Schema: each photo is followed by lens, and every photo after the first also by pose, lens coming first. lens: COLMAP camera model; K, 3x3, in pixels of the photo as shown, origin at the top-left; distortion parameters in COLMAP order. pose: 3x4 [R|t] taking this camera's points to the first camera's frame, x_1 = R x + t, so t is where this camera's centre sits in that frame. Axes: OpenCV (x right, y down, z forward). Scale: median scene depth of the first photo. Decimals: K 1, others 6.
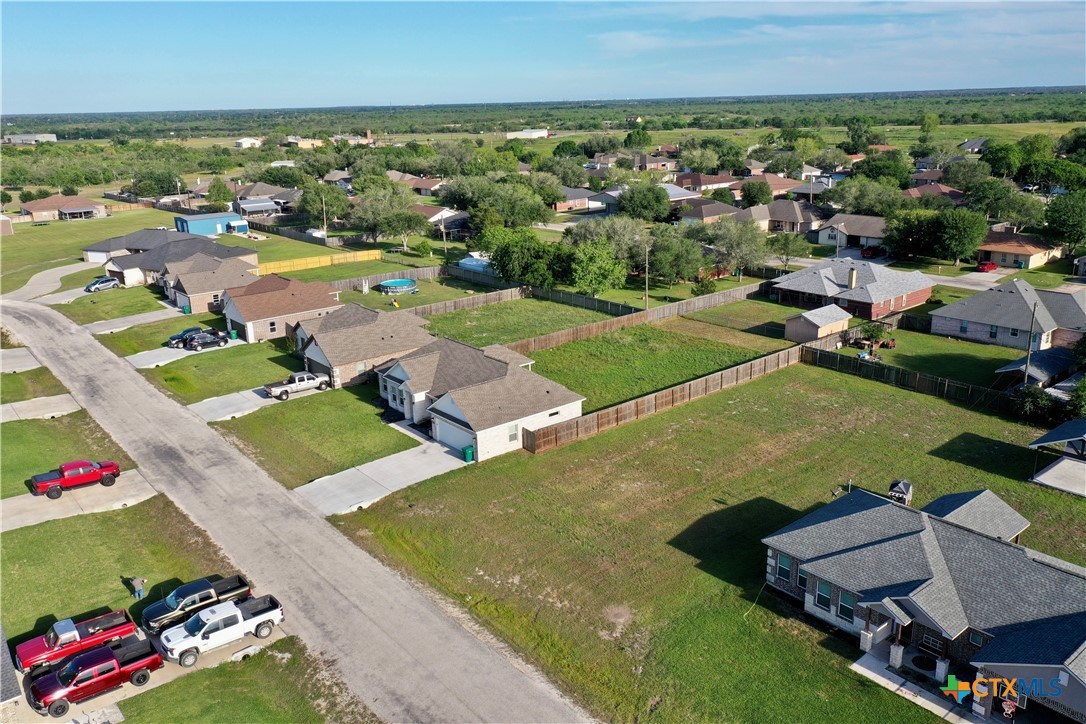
lens RADIAL K [[855.1, 0, 544.5], [0, 855.1, 357.5], [0, 0, 1]] dist [0.004207, 0.005090]
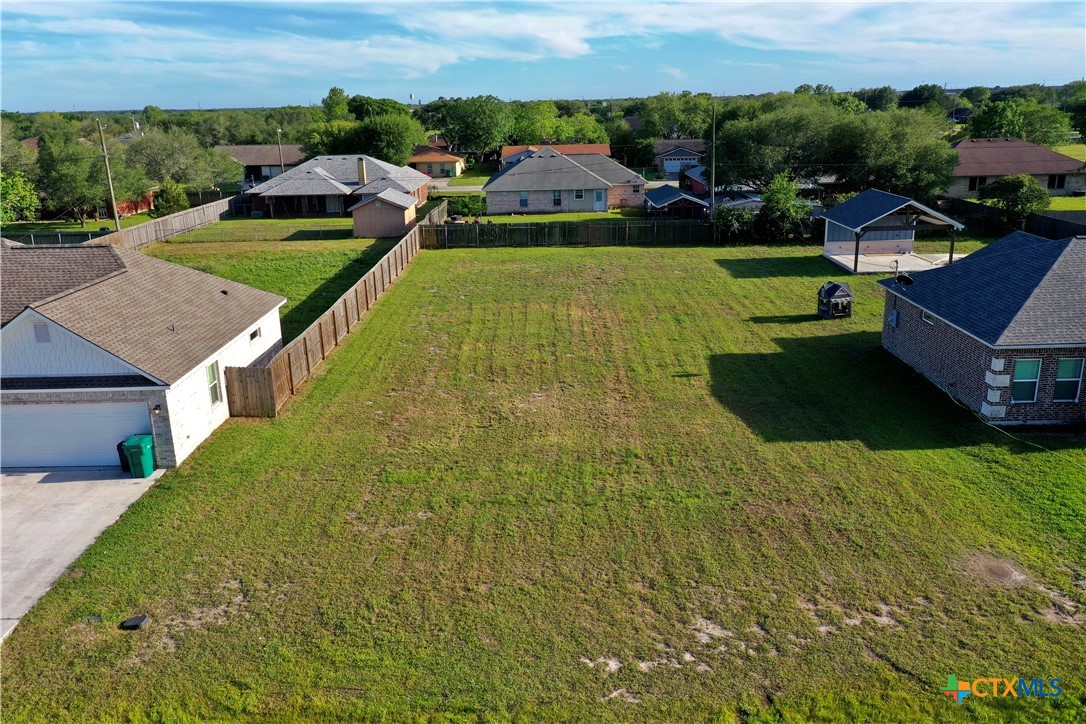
lens RADIAL K [[855.1, 0, 544.8], [0, 855.1, 354.2], [0, 0, 1]] dist [0.004207, 0.005090]
pose [[0.637551, -0.205700, 0.742440, -0.246432], [0.227437, 0.970998, 0.073719, 0.082432], [-0.736072, 0.121859, 0.665845, 0.617654]]
